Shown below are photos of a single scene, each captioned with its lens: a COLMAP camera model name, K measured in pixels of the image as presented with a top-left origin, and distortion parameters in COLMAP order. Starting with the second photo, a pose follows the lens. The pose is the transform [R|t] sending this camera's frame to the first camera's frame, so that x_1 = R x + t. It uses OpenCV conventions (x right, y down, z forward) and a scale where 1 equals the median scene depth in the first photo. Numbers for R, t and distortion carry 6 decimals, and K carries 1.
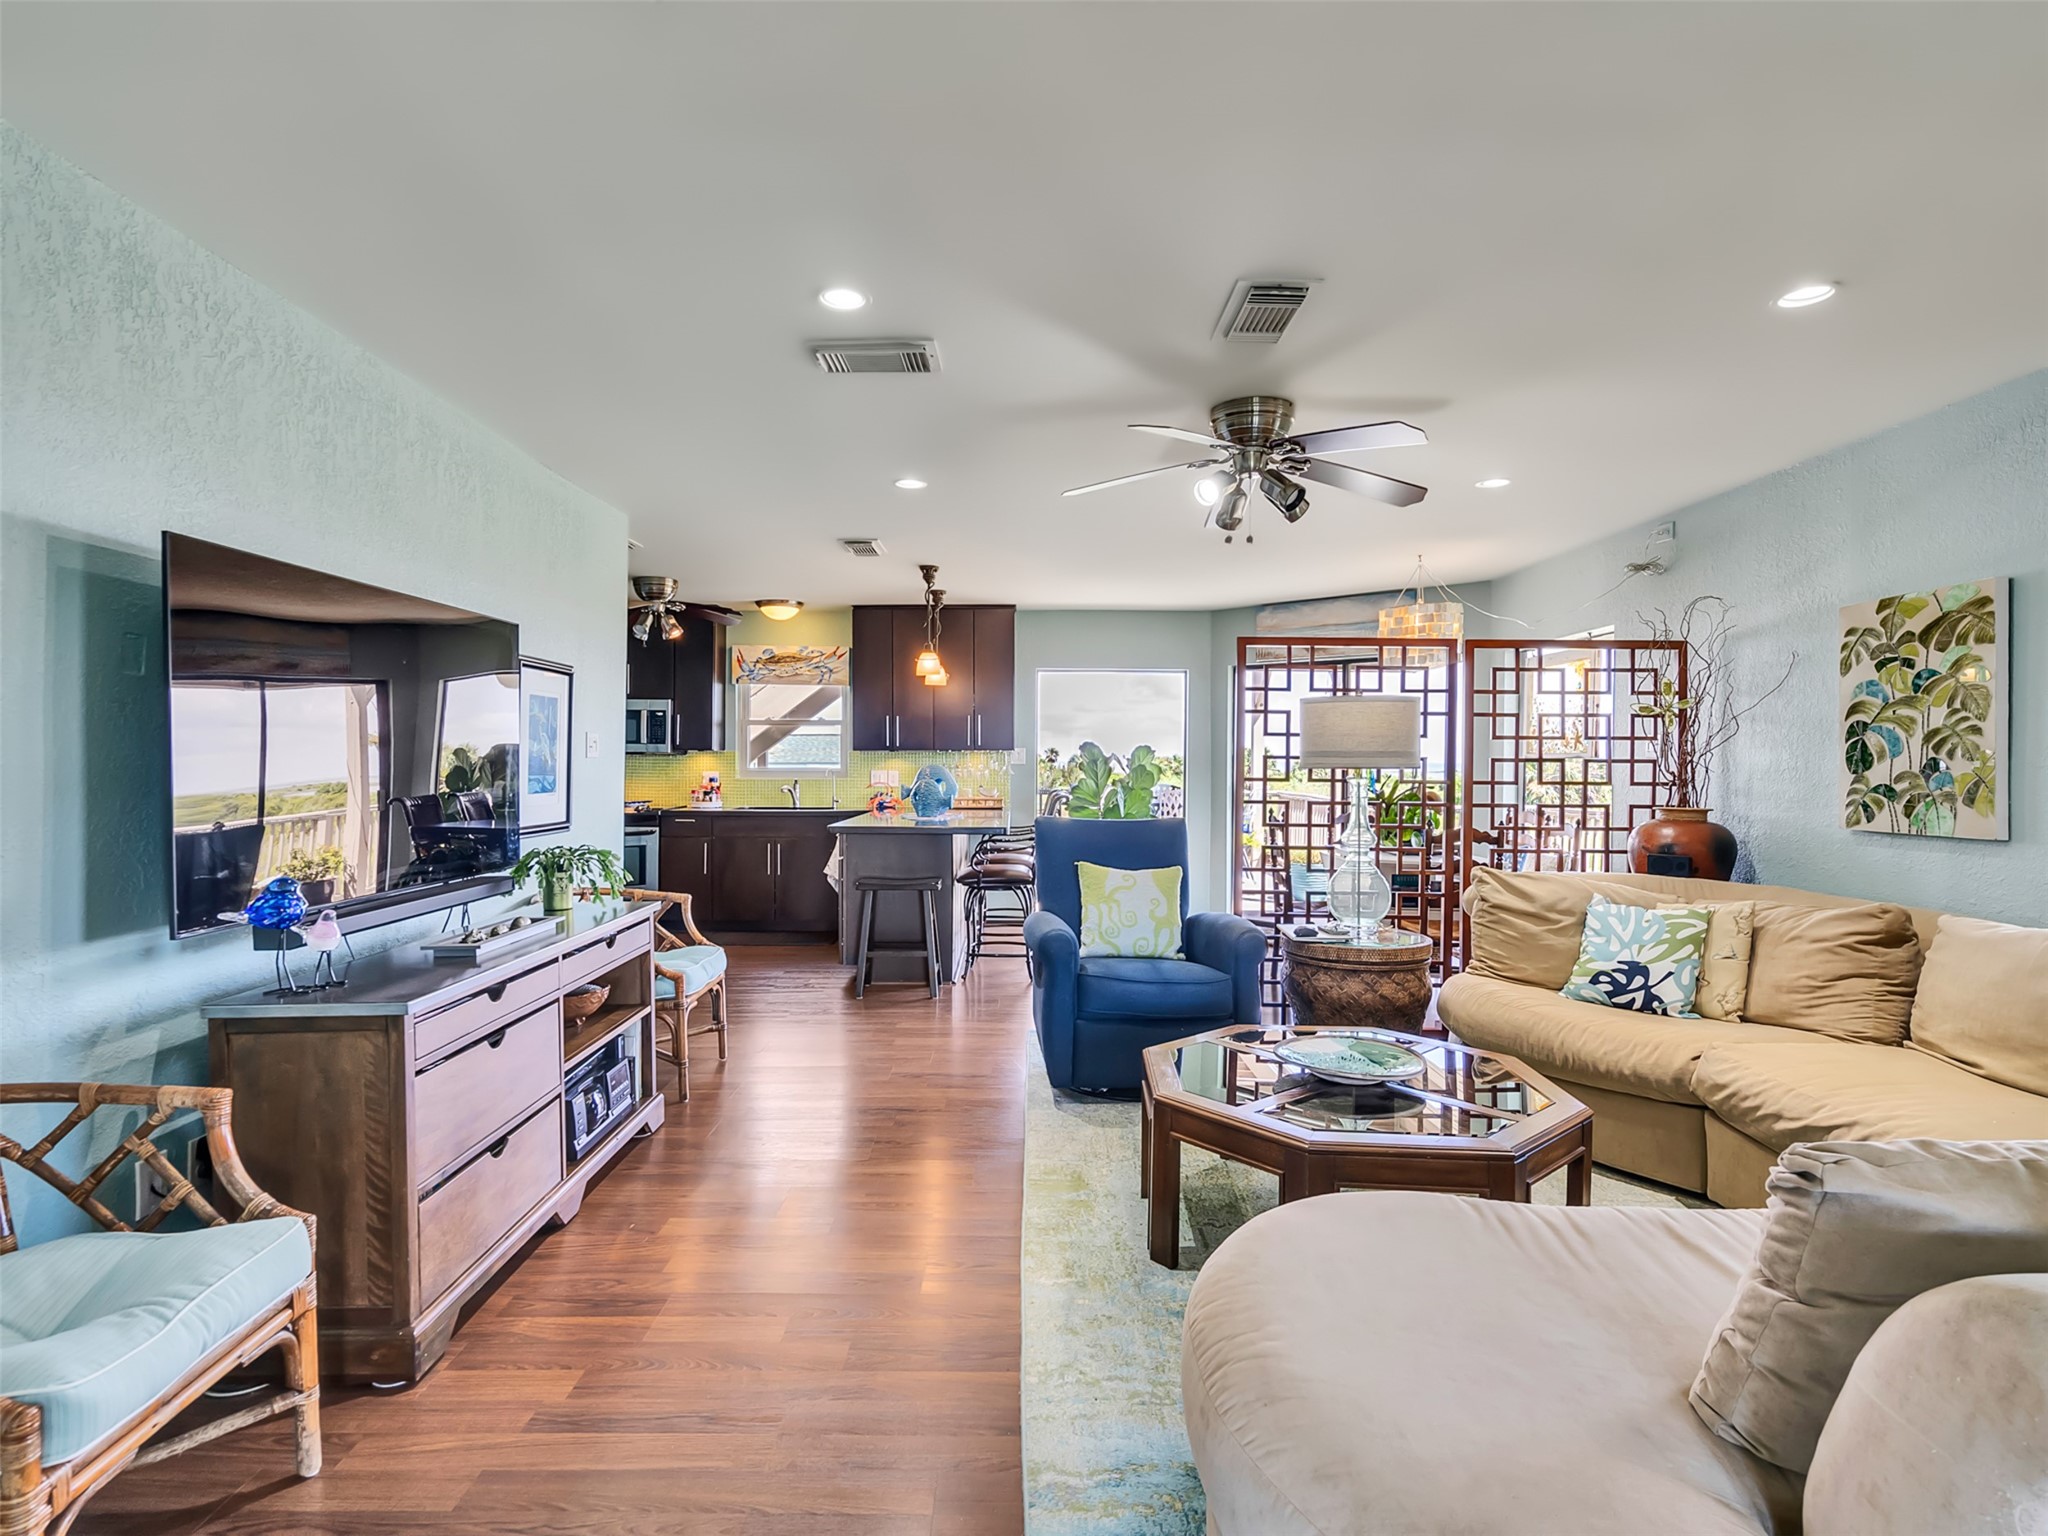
lens RADIAL K [[1043.1, 0, 1002.5], [0, 1043.1, 768.0], [0, 0, 1]] dist [-0.007626, 0.004826]
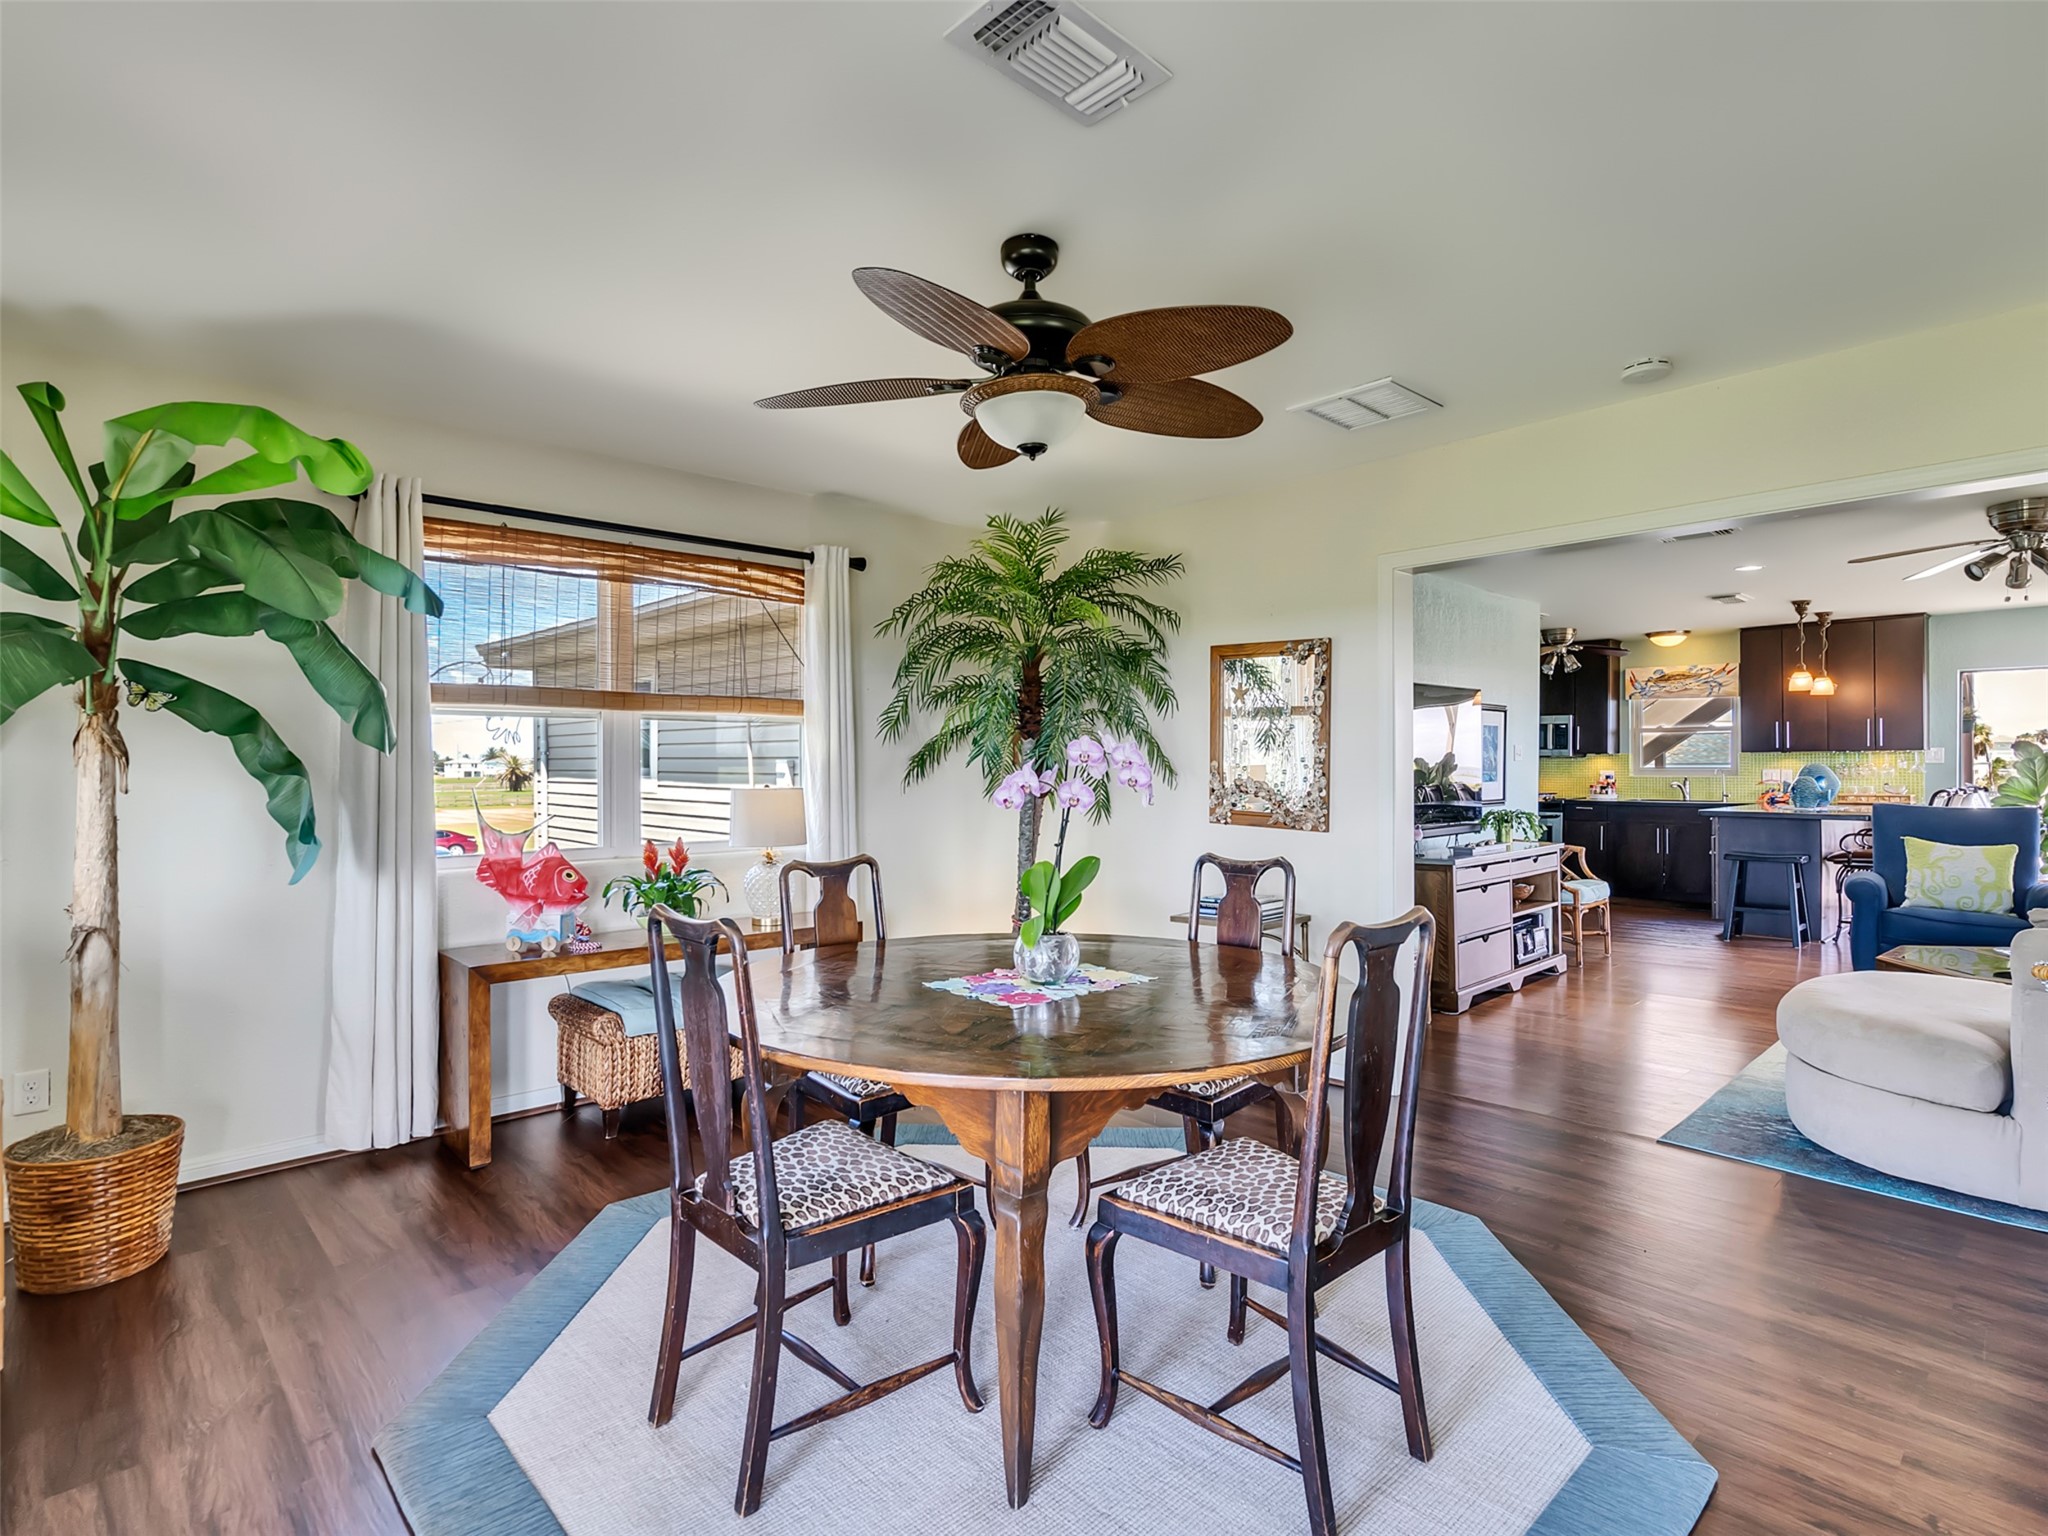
lens RADIAL K [[1043.1, 0, 1002.5], [0, 1043.1, 768.0], [0, 0, 1]] dist [-0.007626, 0.004826]
pose [[0.688623, -0.003576, -0.725111, 0.137739], [0.002227, 0.999994, -0.002817, 0.002366], [0.725116, 0.000325, 0.688627, -0.420678]]
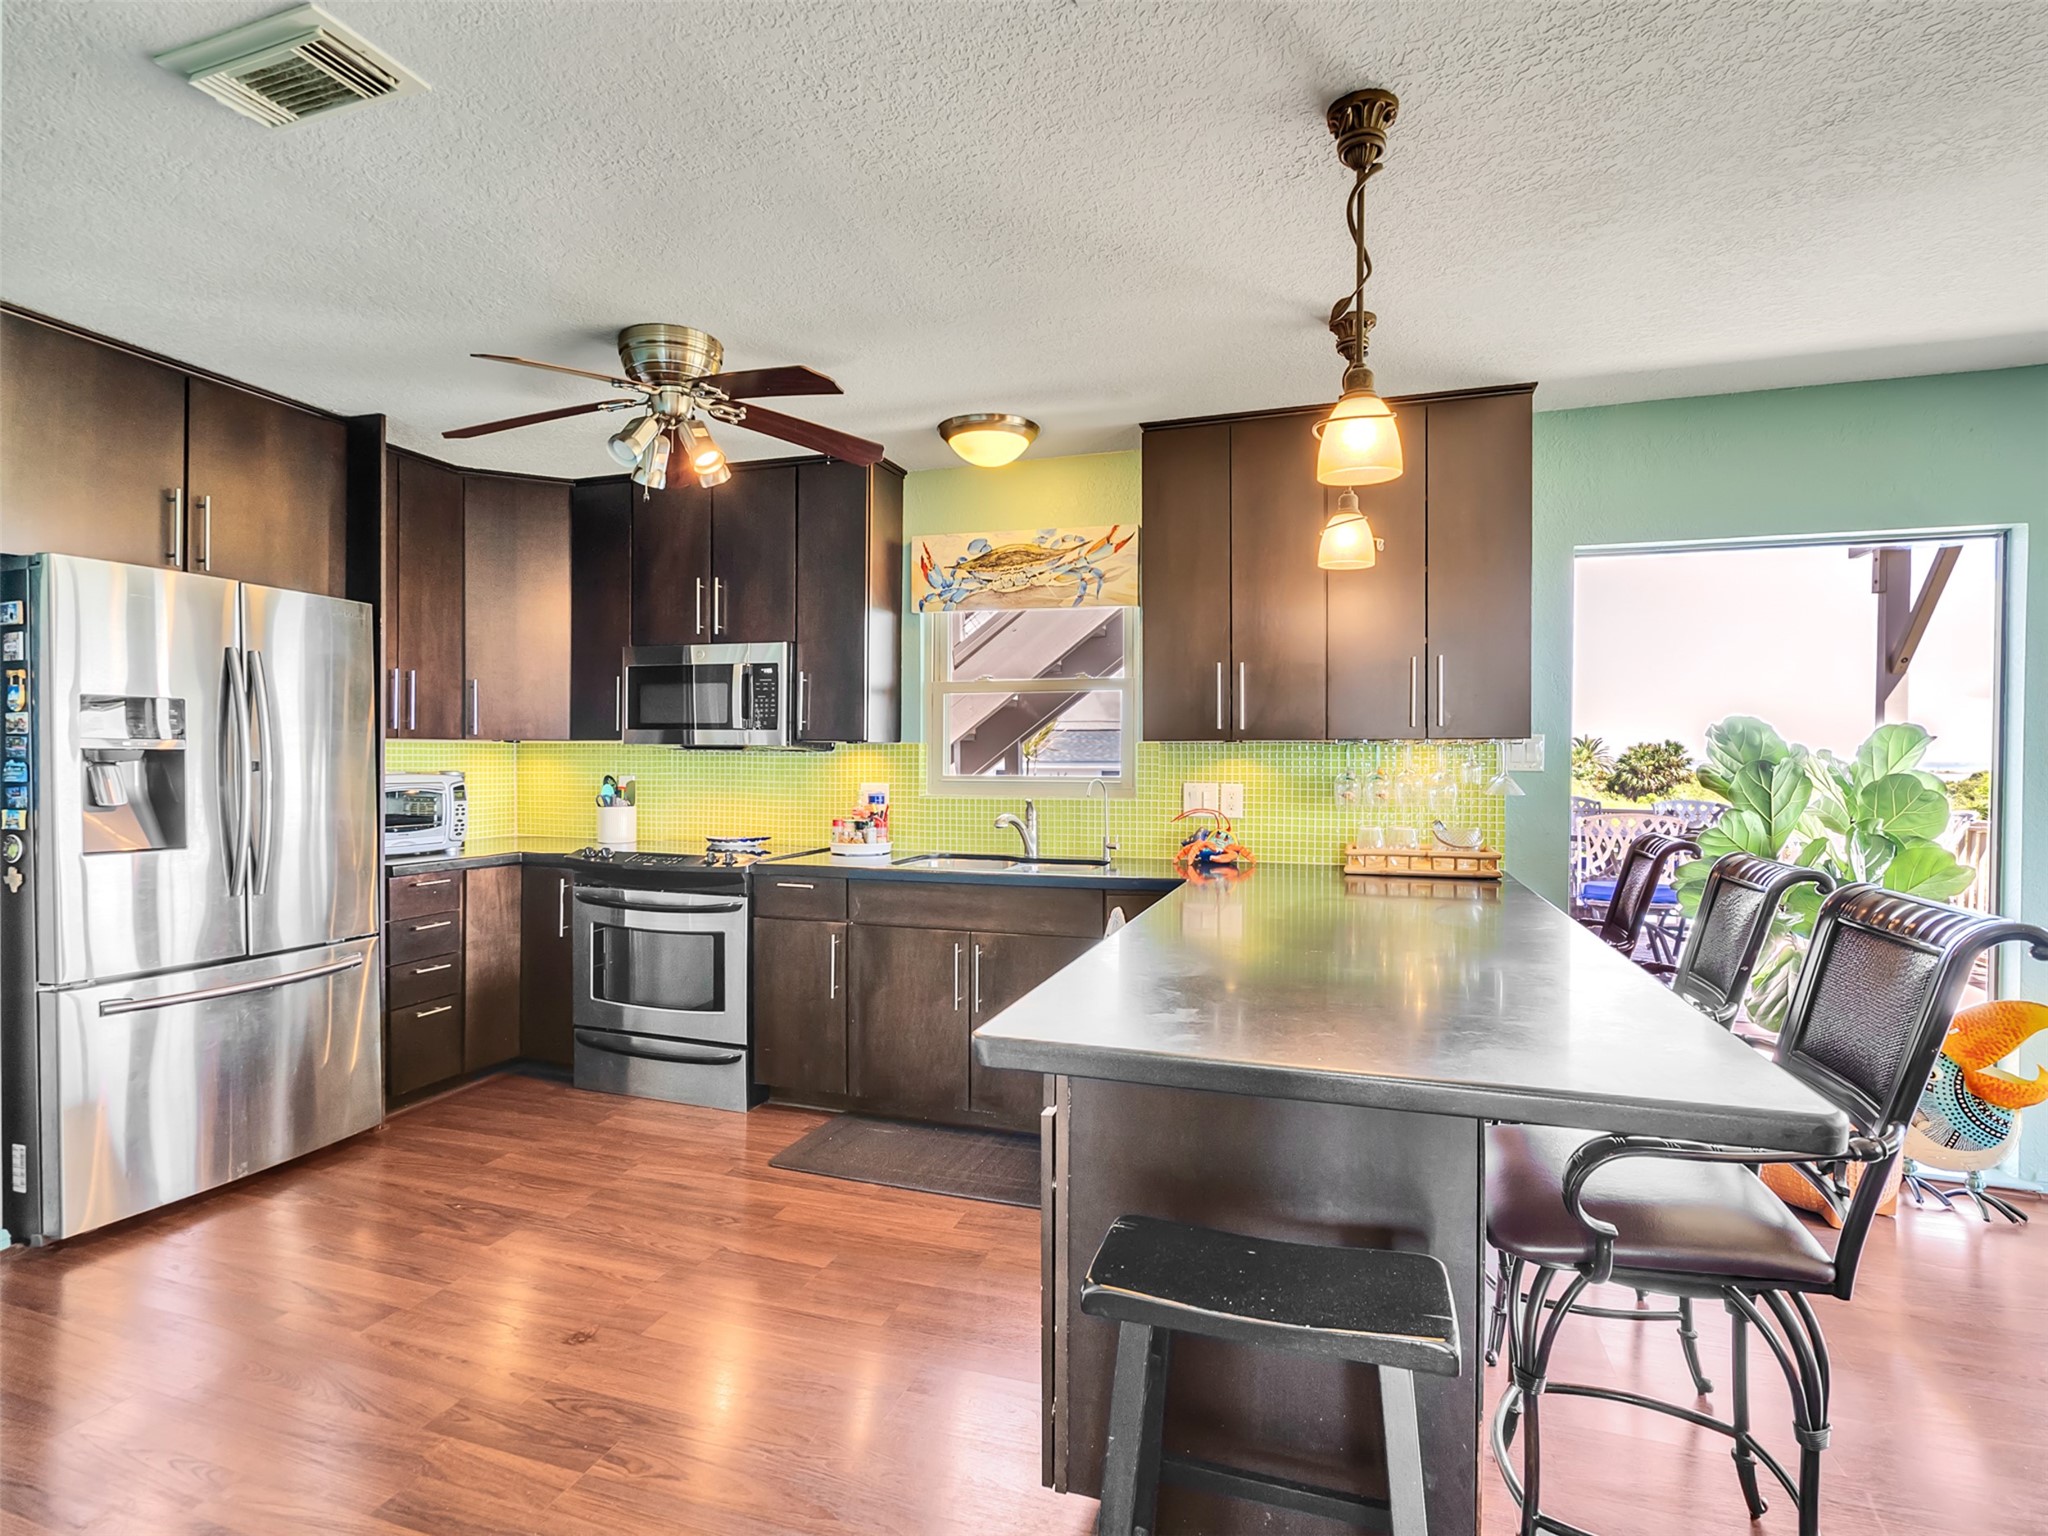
lens RADIAL K [[1043.1, 0, 1002.5], [0, 1043.1, 768.0], [0, 0, 1]] dist [-0.007626, 0.004826]
pose [[0.949801, 0.004026, -0.312828, -0.061029], [-0.003834, 0.999992, 0.001231, -0.005258], [0.312830, 0.000030, 0.949809, 0.568733]]
